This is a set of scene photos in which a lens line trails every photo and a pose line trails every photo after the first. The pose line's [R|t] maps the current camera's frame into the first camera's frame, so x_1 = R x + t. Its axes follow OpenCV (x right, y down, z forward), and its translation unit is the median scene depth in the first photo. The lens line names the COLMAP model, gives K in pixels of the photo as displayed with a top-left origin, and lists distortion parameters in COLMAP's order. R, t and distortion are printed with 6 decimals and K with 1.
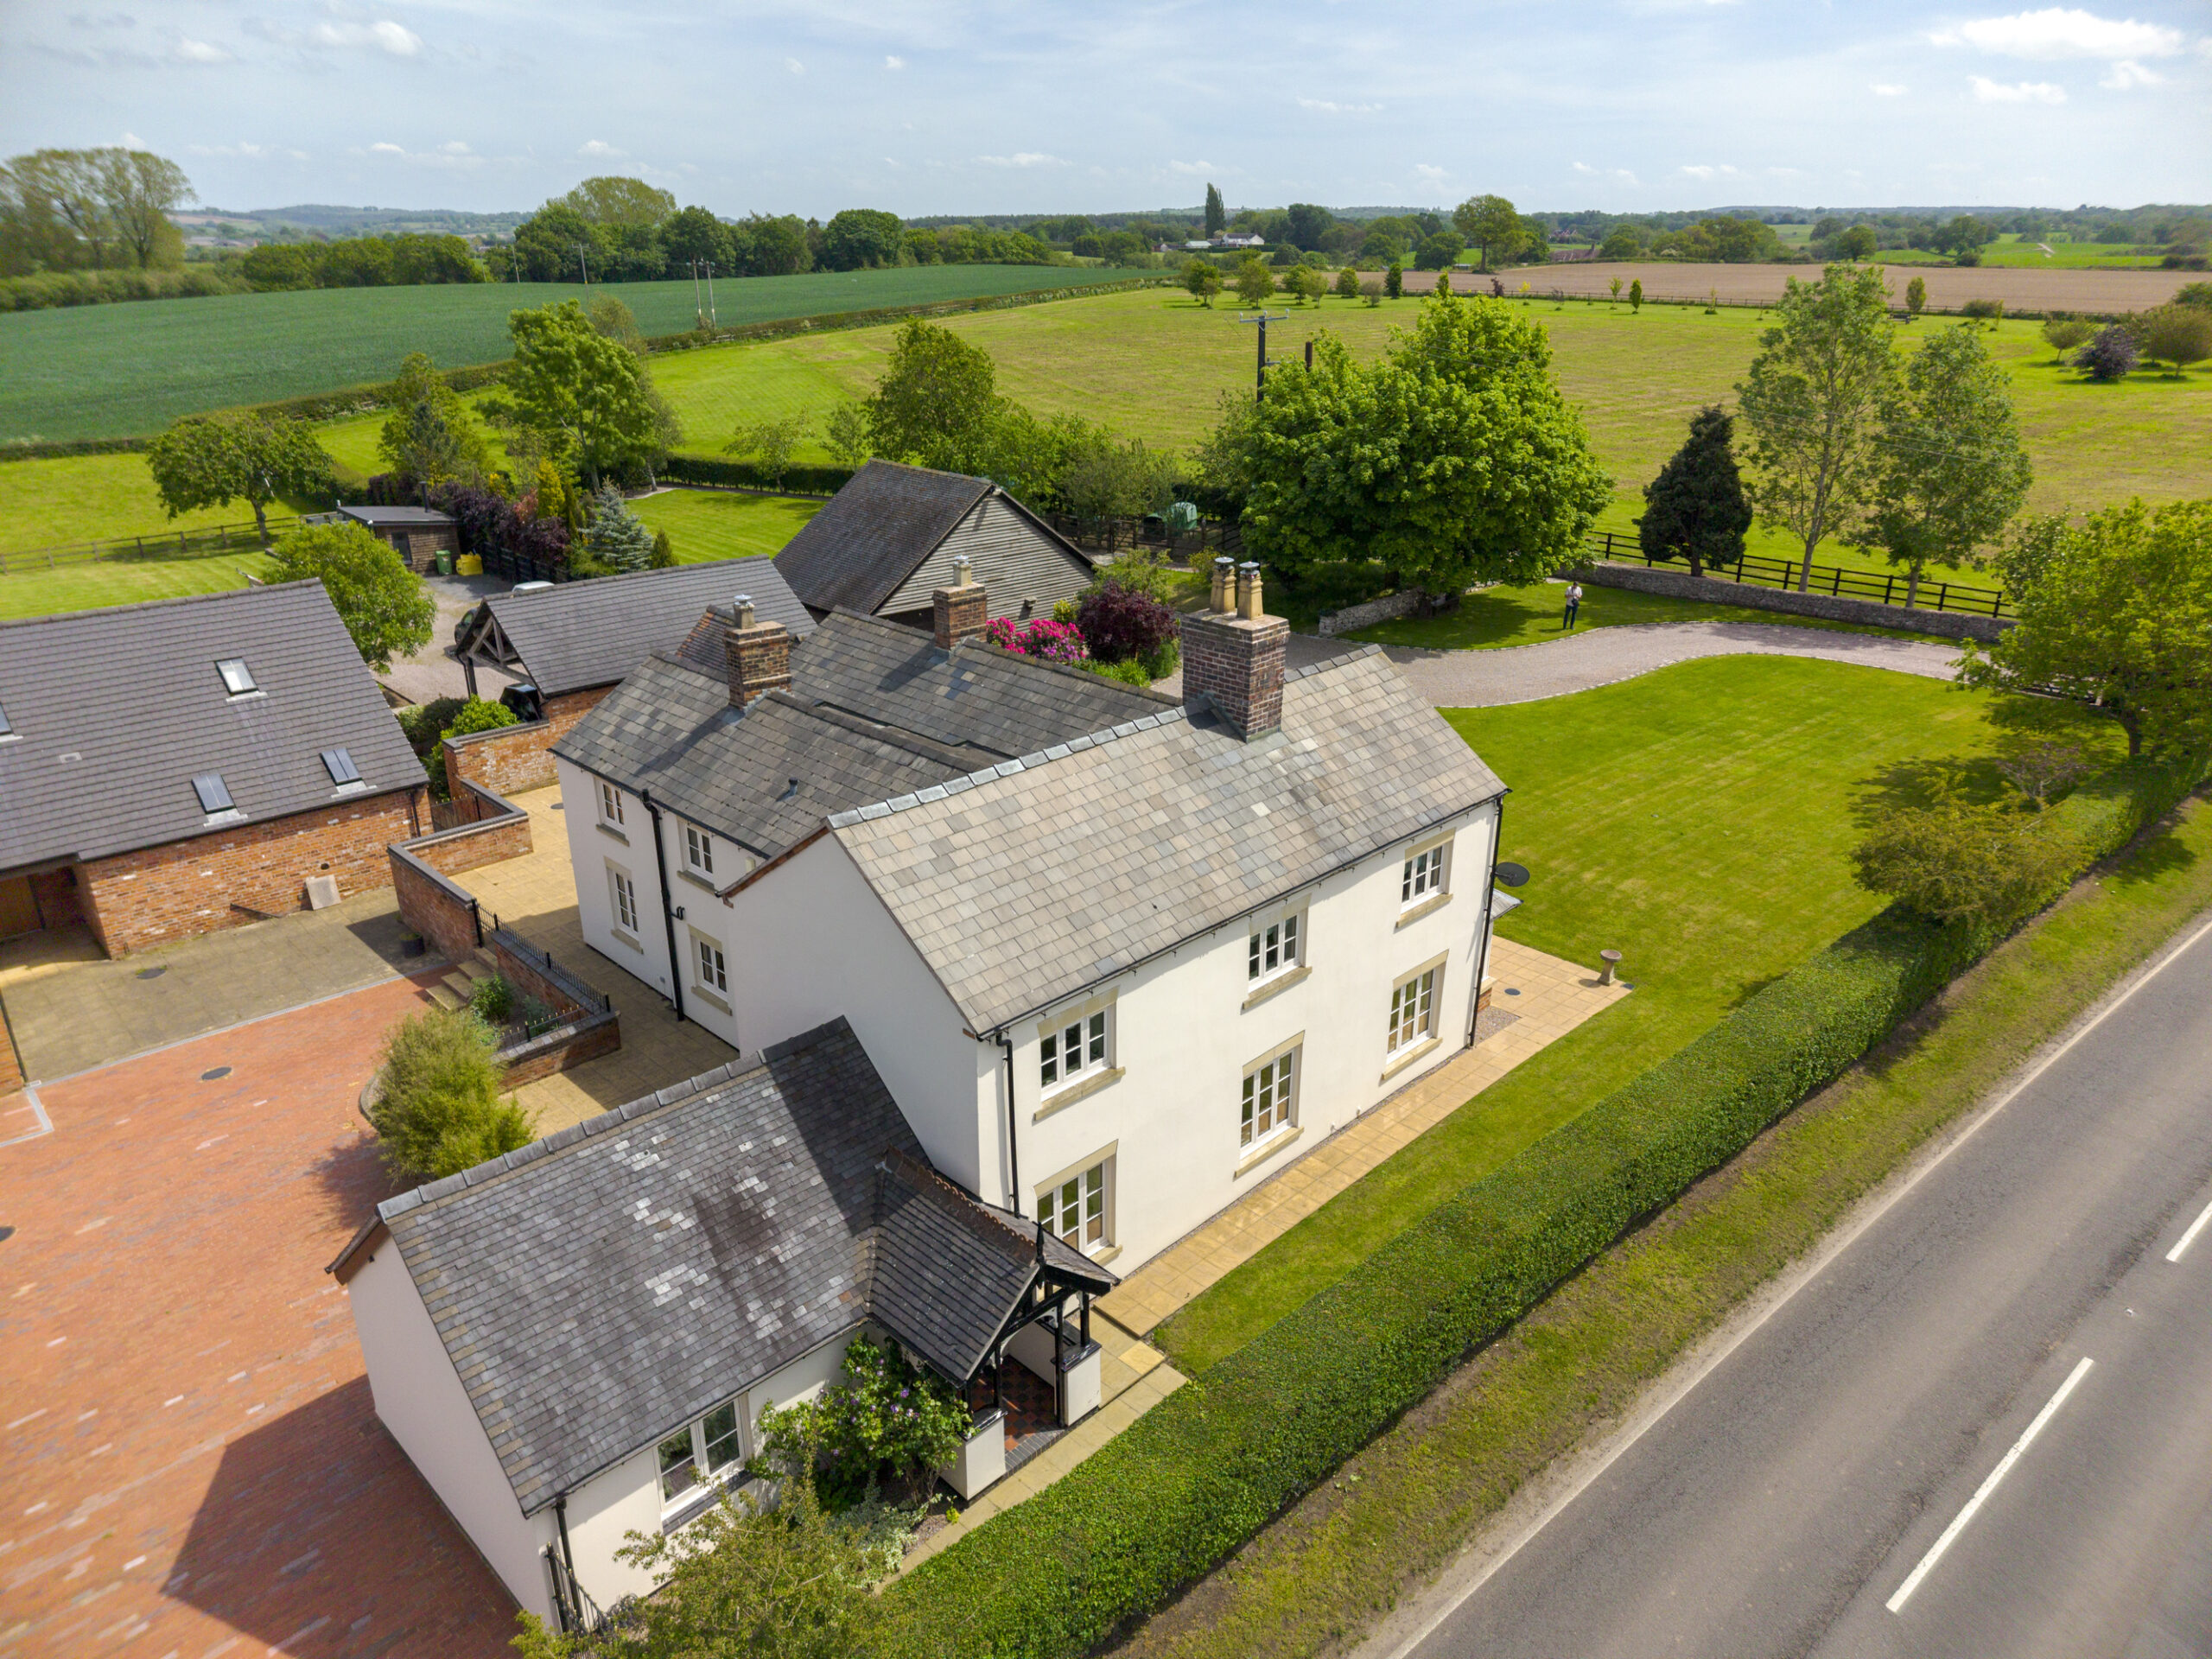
lens RADIAL K [[1480.6, 0, 1112.5], [0, 1480.6, 824.6], [0, 0, 1]] dist [0.024555, -0.020041]
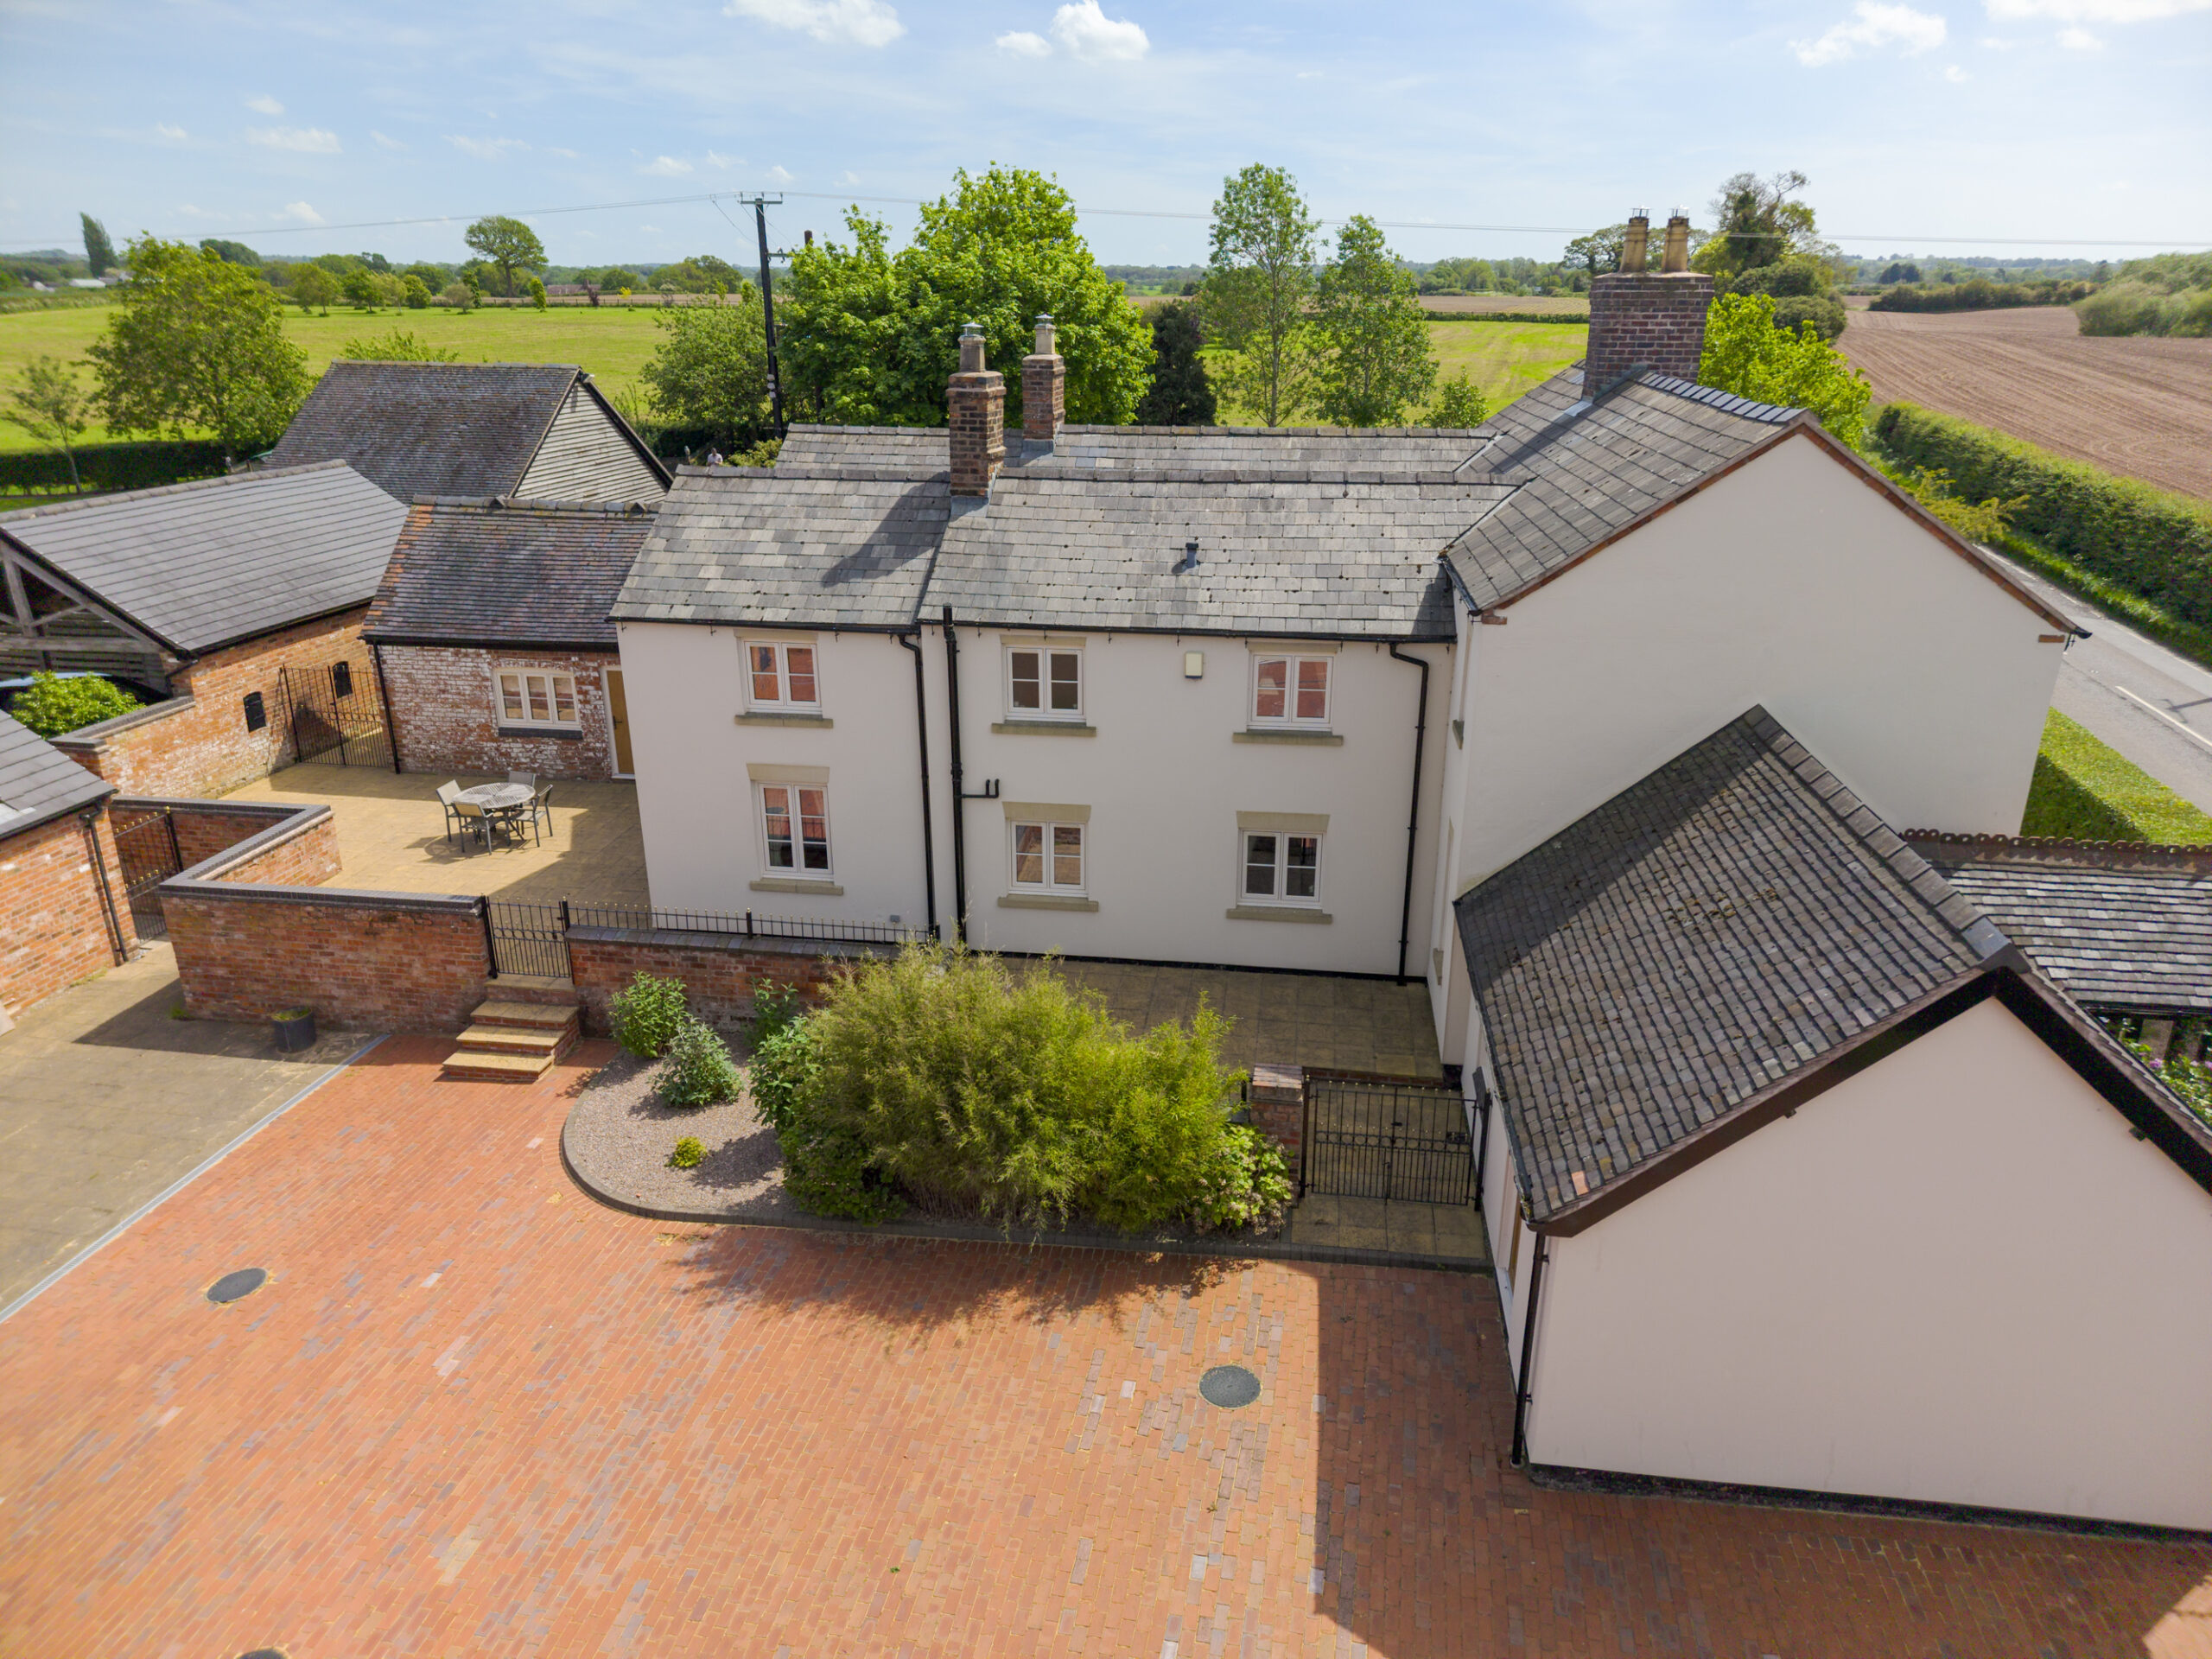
lens RADIAL K [[1480.6, 0, 1111.8], [0, 1480.6, 840.0], [0, 0, 1]] dist [0.024555, -0.020041]
pose [[0.797255, -0.206312, 0.567291, -0.480354], [0.219774, 0.974488, 0.045536, 0.047578], [-0.562213, 0.088372, 0.822257, 0.312688]]
